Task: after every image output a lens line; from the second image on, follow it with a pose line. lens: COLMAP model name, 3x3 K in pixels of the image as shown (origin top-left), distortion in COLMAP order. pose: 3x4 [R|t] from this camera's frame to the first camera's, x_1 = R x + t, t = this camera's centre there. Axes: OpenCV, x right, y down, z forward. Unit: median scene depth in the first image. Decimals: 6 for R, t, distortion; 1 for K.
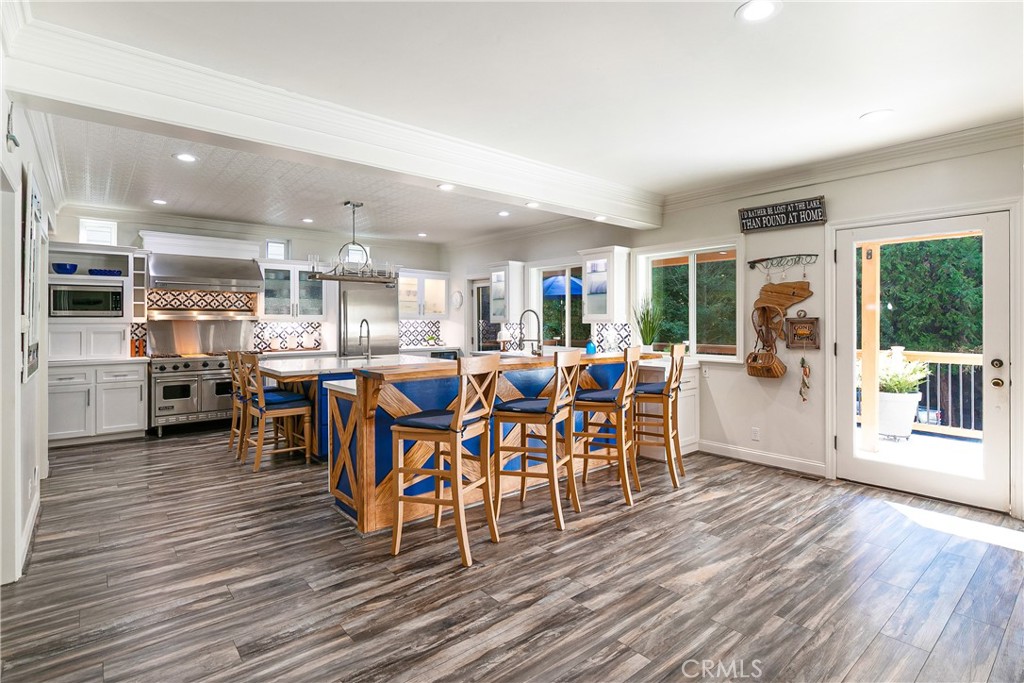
lens RADIAL K [[501.6, 0, 531.1], [0, 501.6, 323.9], [0, 0, 1]] dist [0.010641, -0.000687]
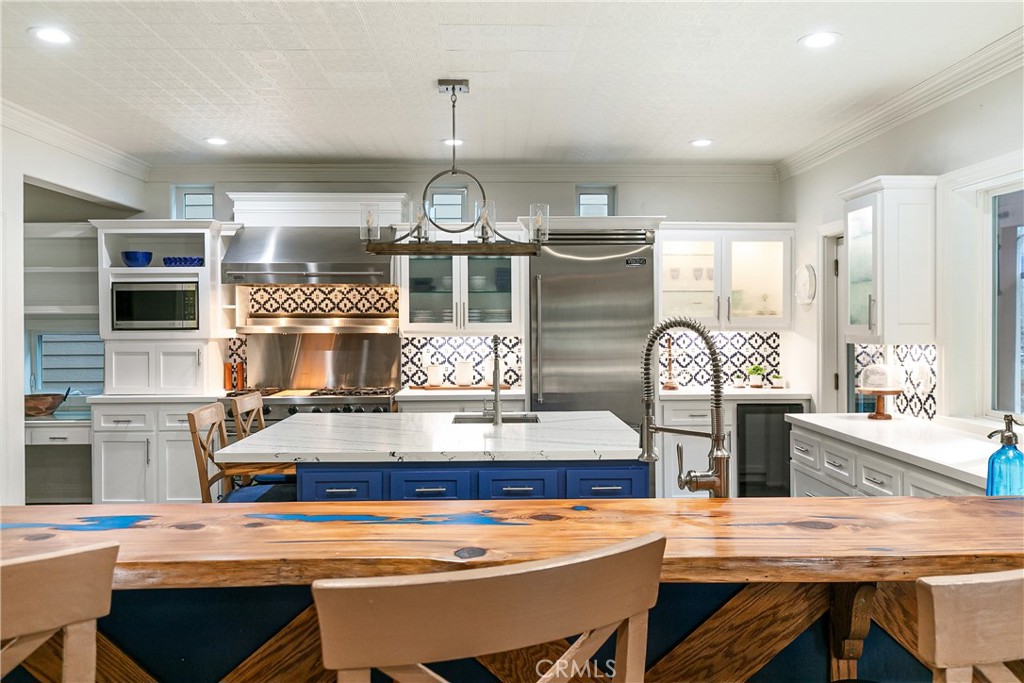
lens RADIAL K [[808.9, 0, 516.9], [0, 808.9, 331.0], [0, 0, 1]] dist [0.004383, 0.002081]
pose [[0.771315, 0.005821, -0.636427, 0.137167], [-0.001543, 0.999972, 0.007276, -0.016944], [0.636452, -0.004630, 0.771303, 0.394708]]
